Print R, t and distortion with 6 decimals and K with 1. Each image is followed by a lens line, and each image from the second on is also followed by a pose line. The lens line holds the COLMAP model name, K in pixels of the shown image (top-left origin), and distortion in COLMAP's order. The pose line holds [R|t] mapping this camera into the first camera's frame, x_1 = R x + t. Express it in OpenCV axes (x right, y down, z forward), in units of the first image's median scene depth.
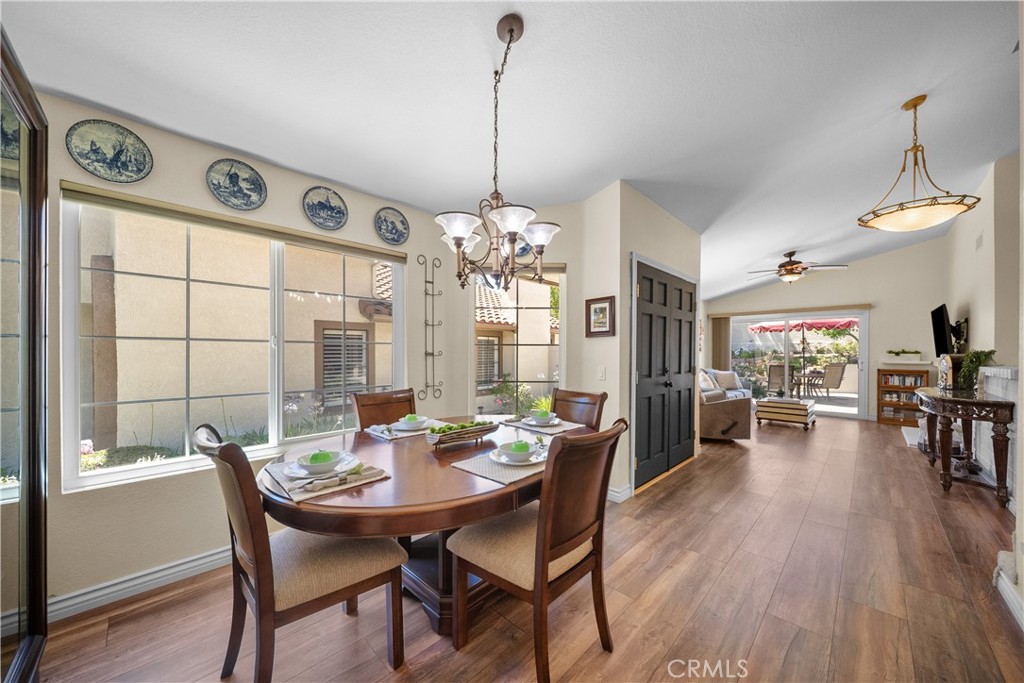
lens RADIAL K [[365.8, 0, 509.7], [0, 365.8, 351.9], [0, 0, 1]] dist [-0.002431, -0.000330]
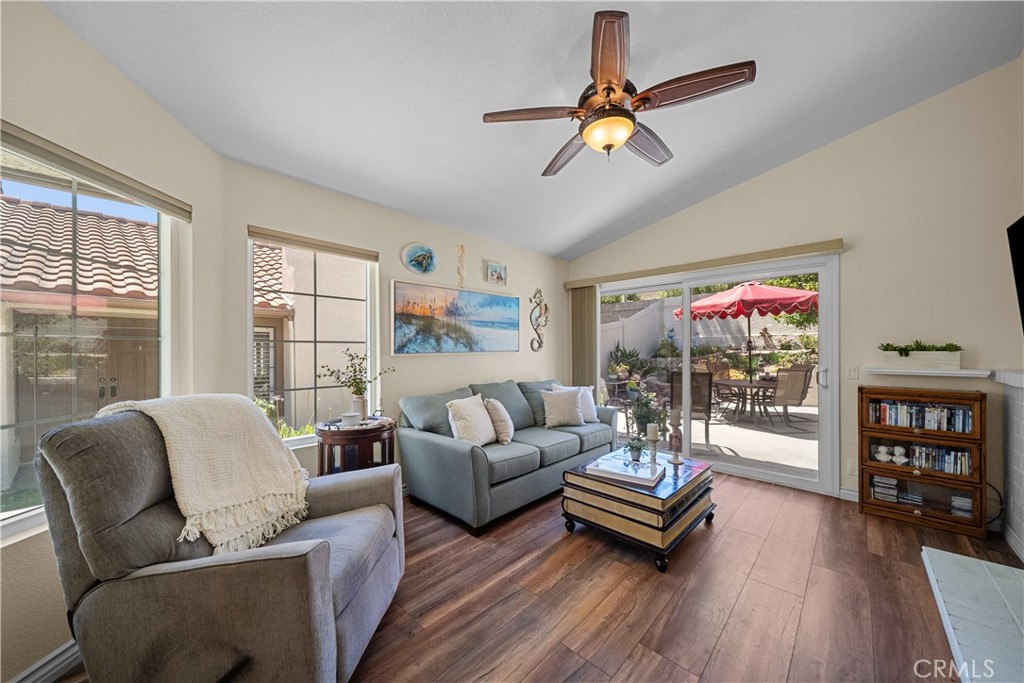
lens RADIAL K [[365.8, 0, 513.2], [0, 365.8, 347.1], [0, 0, 1]] dist [-0.002431, -0.000330]
pose [[0.999692, -0.006857, 0.023833, 0.580942], [0.006986, 0.999961, -0.005335, -0.000398], [-0.023795, 0.005500, 0.999702, 0.569492]]
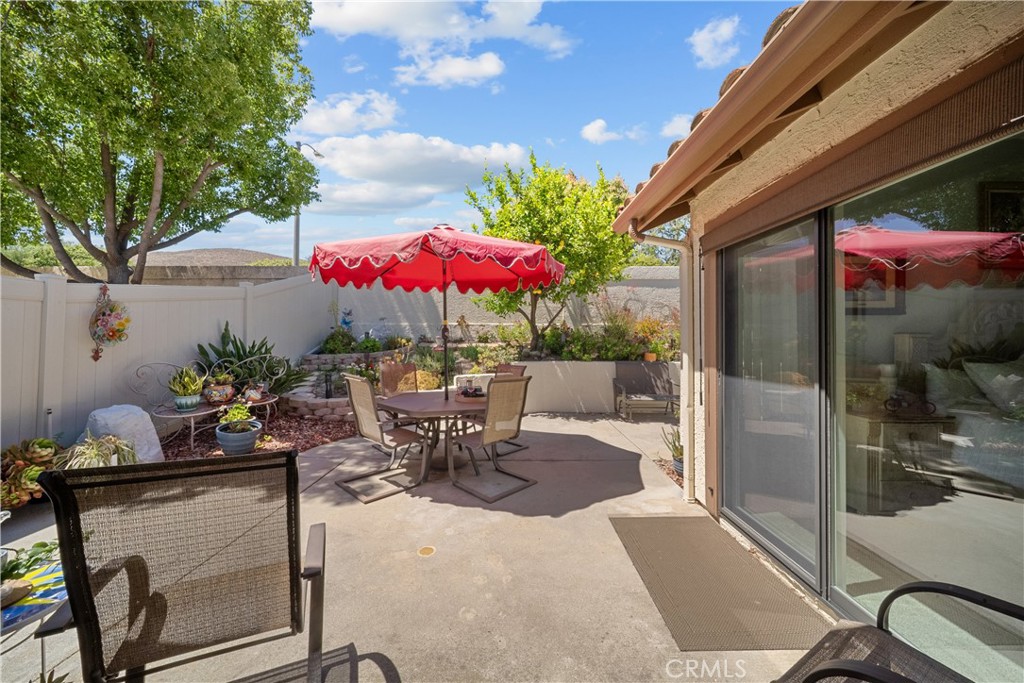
lens RADIAL K [[365.8, 0, 517.6], [0, 365.8, 340.0], [0, 0, 1]] dist [-0.002431, -0.000330]
pose [[0.703453, 0.003233, 0.710734, 0.923626], [-0.003081, 0.999994, -0.001499, 0.002576], [-0.710735, -0.001136, 0.703459, 1.068712]]
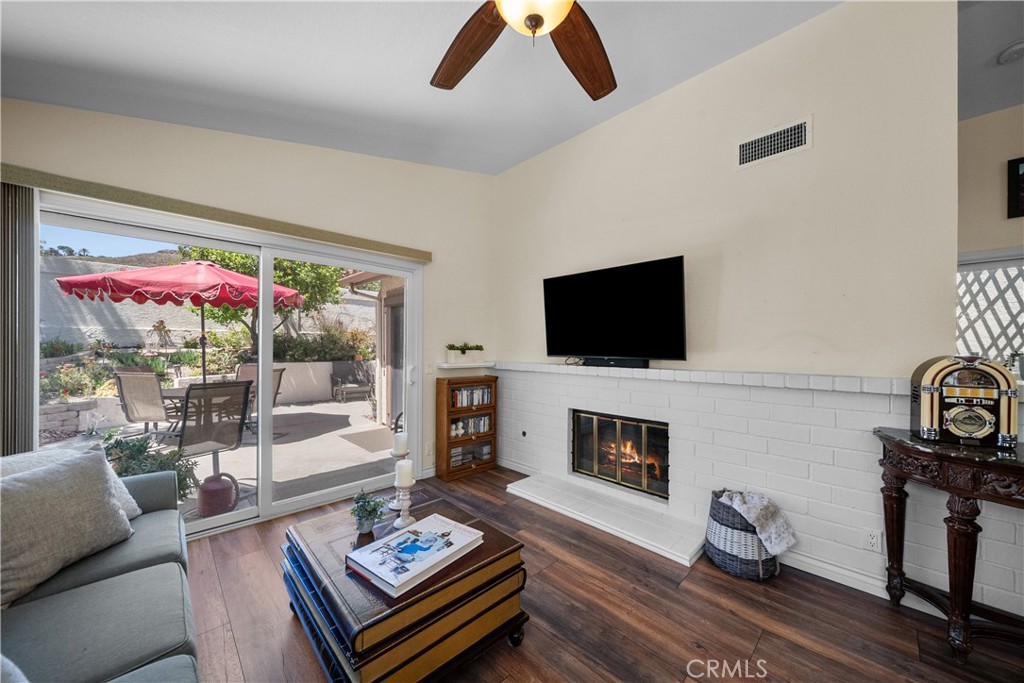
lens RADIAL K [[365.8, 0, 518.6], [0, 365.8, 346.0], [0, 0, 1]] dist [-0.002431, -0.000330]
pose [[0.012234, 0.001188, 0.999924, 0.478724], [-0.004491, 0.999989, -0.001133, -0.001024], [-0.999915, -0.004477, 0.012239, 0.875058]]
